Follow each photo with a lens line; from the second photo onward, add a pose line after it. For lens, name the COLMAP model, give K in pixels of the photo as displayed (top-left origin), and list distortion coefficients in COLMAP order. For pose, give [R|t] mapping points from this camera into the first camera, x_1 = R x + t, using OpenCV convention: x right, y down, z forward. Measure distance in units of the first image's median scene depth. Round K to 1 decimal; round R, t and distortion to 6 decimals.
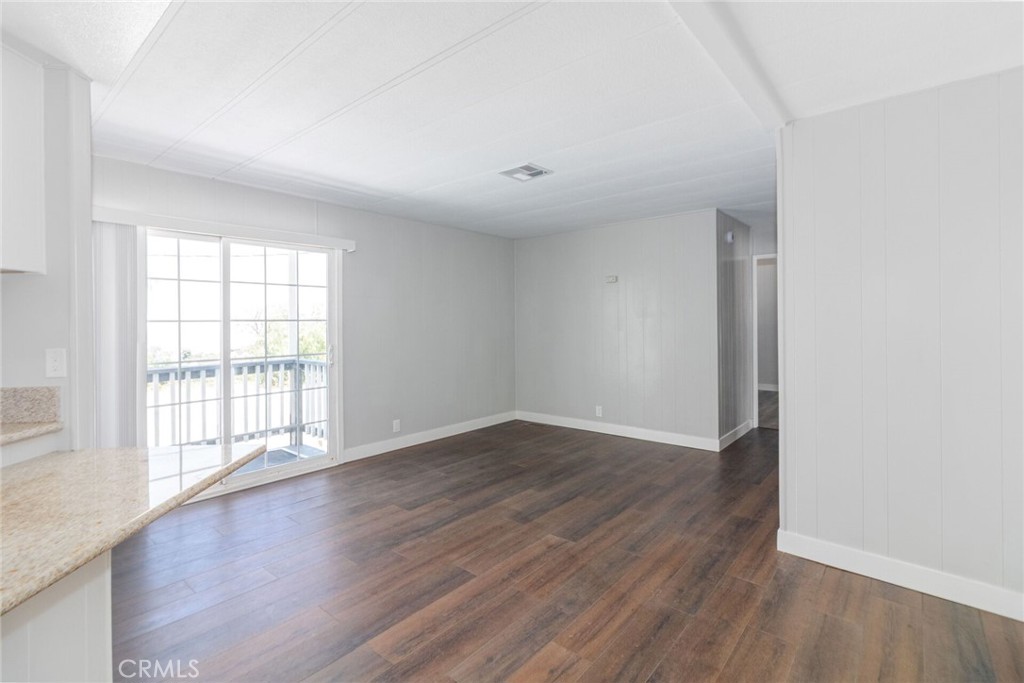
lens RADIAL K [[475.6, 0, 509.8], [0, 475.6, 325.5], [0, 0, 1]] dist [0.005695, -0.000034]
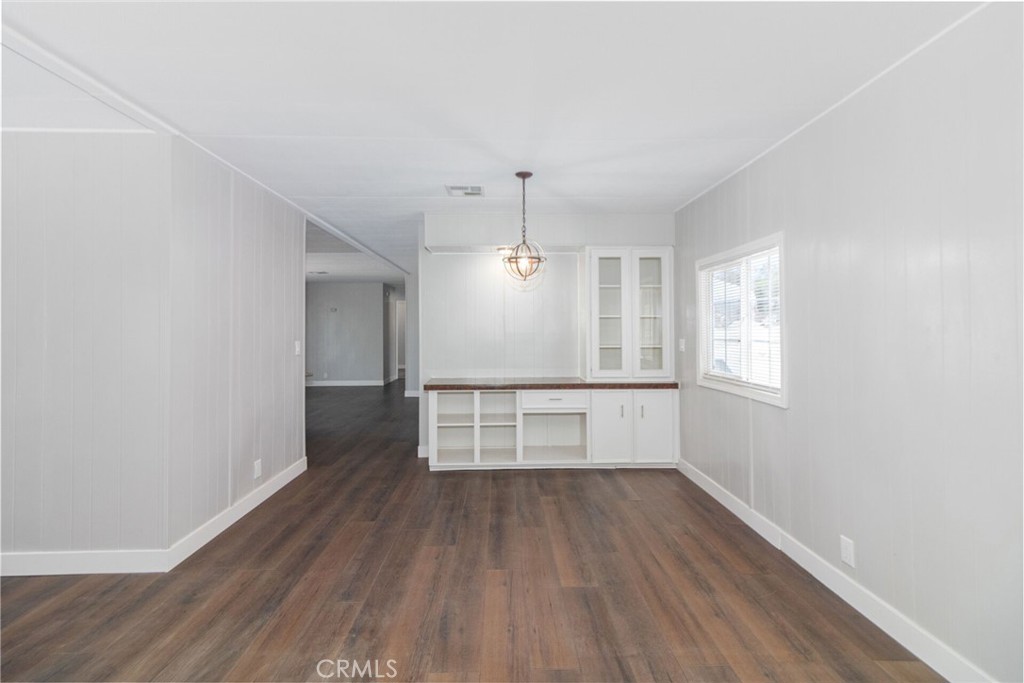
lens RADIAL K [[475.6, 0, 511.6], [0, 475.6, 339.4], [0, 0, 1]] dist [0.005695, -0.000034]
pose [[0.748173, 0.006017, 0.663476, -1.409549], [-0.001803, 0.999974, -0.007035, 0.108002], [-0.663501, 0.004067, 0.748164, -2.568903]]
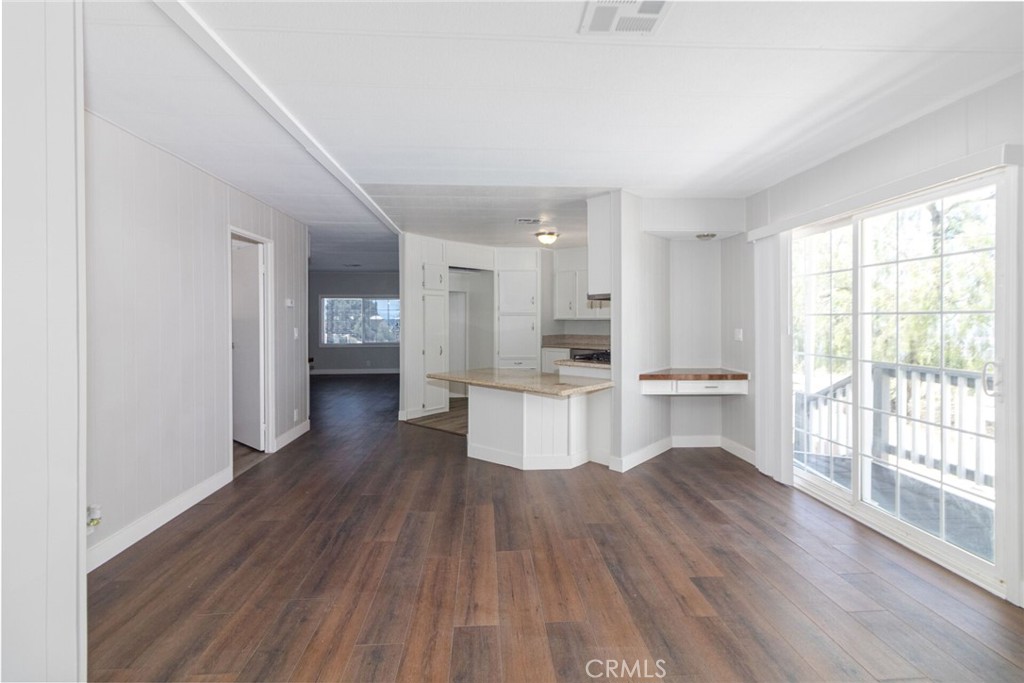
lens RADIAL K [[475.6, 0, 515.8], [0, 475.6, 319.4], [0, 0, 1]] dist [0.005695, -0.000034]
pose [[-0.722199, 0.007601, -0.691644, 0.640689], [0.002350, 0.999961, 0.008536, -0.014335], [0.691682, 0.004539, -0.722188, 1.792850]]
